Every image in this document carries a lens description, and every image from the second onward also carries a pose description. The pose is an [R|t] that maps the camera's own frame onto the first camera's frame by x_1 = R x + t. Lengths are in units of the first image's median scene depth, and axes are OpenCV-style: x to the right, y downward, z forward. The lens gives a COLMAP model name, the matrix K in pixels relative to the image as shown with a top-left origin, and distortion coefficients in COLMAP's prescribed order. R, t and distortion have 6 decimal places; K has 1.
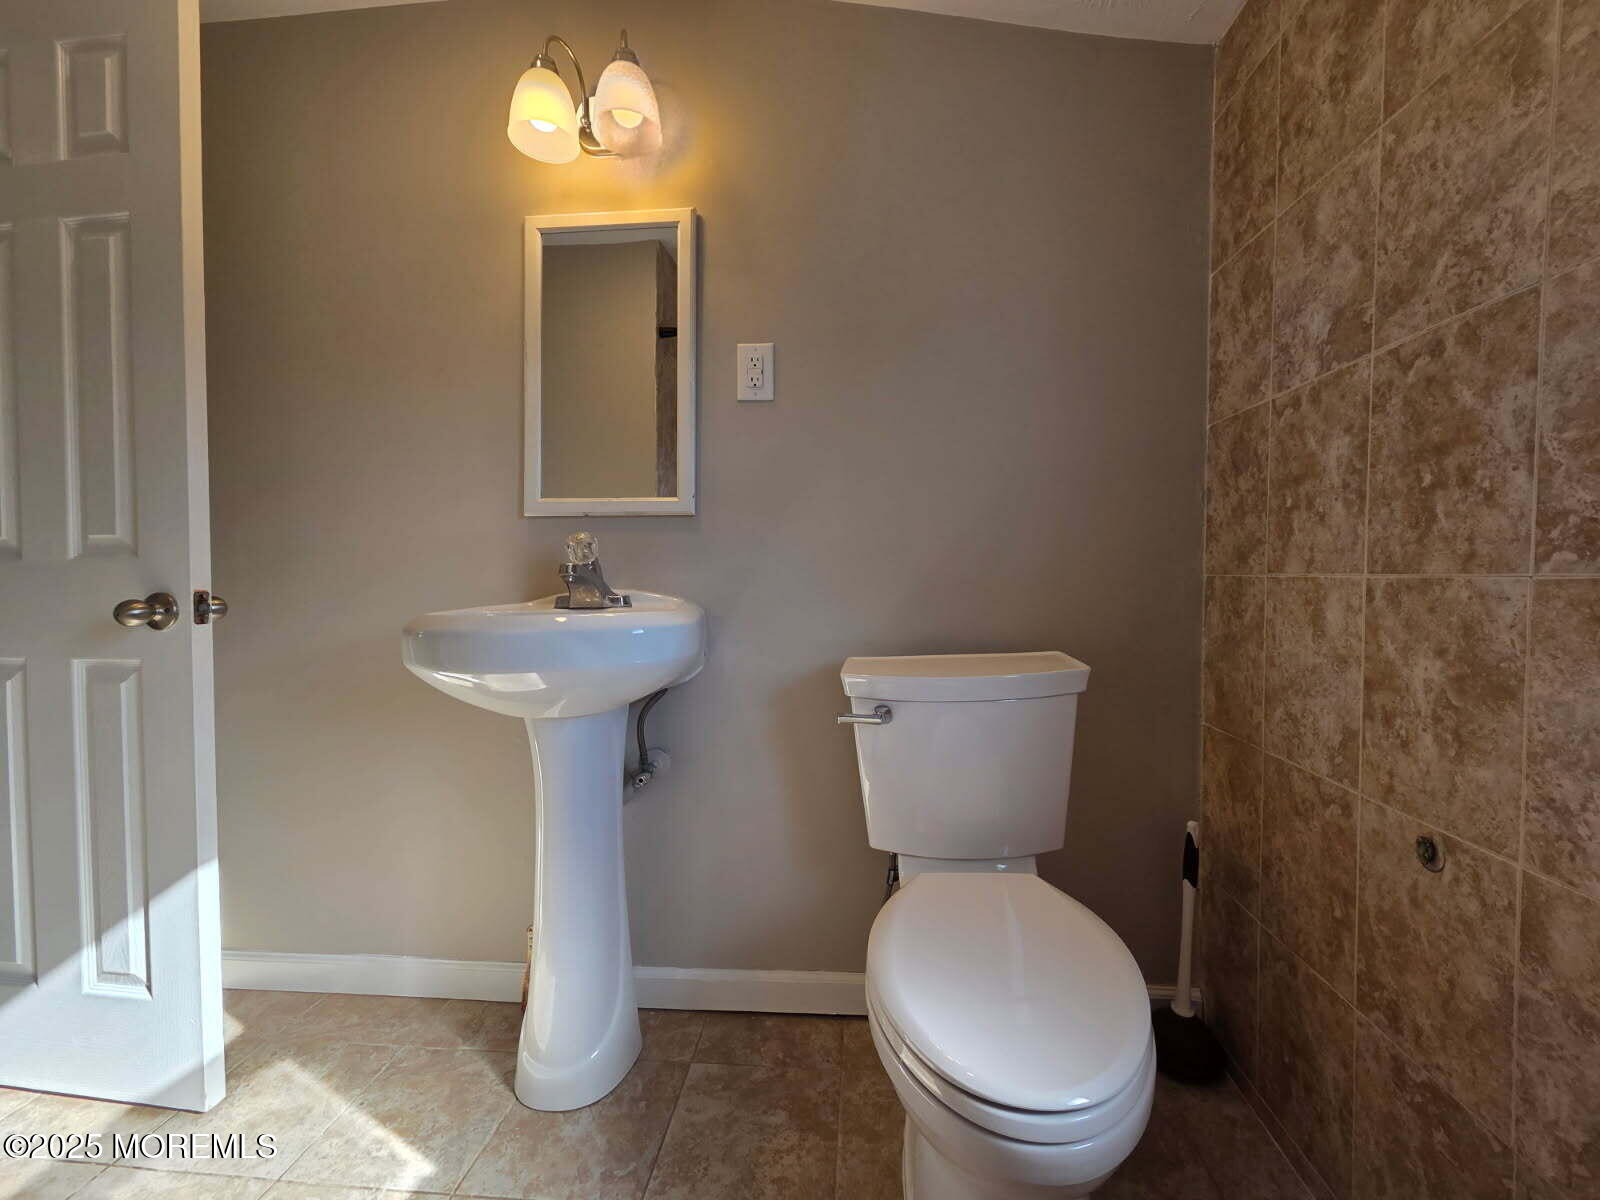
lens RADIAL K [[657.4, 0, 813.4], [0, 657.4, 591.2], [0, 0, 1]] dist [0.000134, 0.003744]
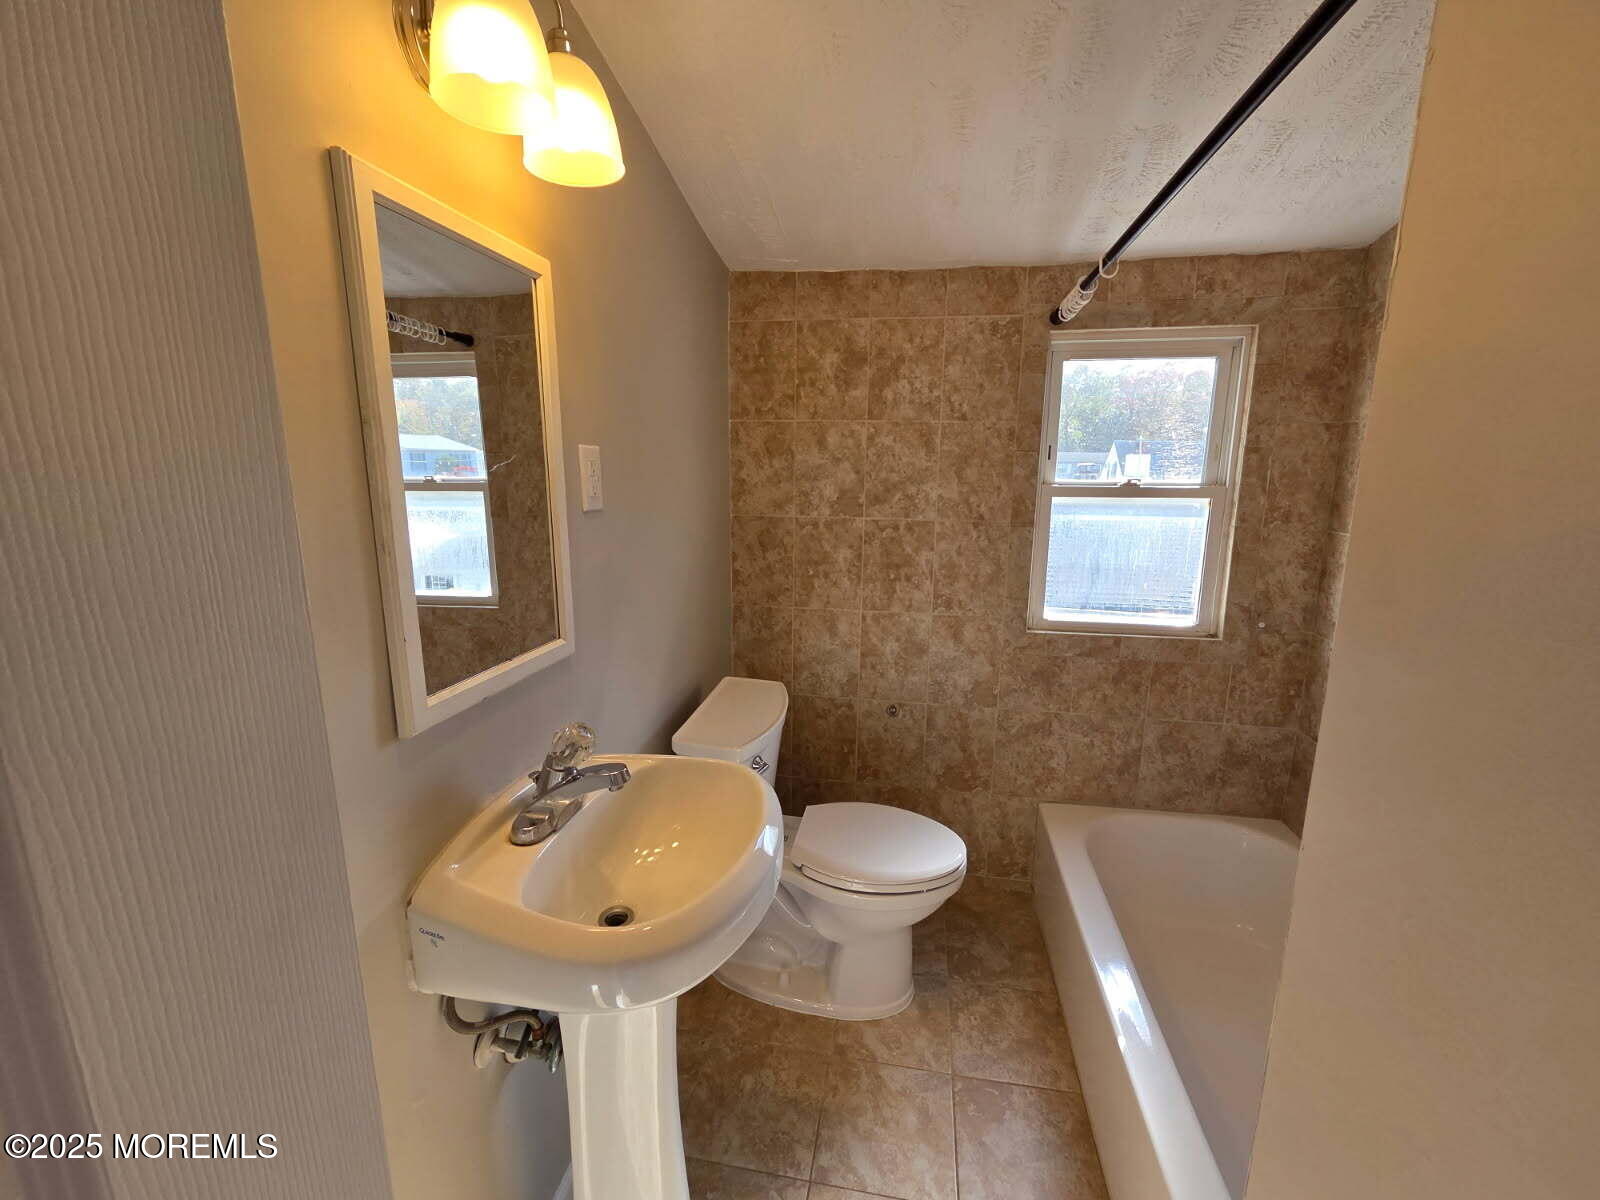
lens RADIAL K [[657.4, 0, 813.4], [0, 657.4, 591.2], [0, 0, 1]] dist [0.000134, 0.003744]
pose [[0.081903, -0.187760, 0.978794, -1.541191], [0.013870, 0.982213, 0.187255, -0.559381], [-0.996544, -0.001761, 0.083051, 1.010656]]
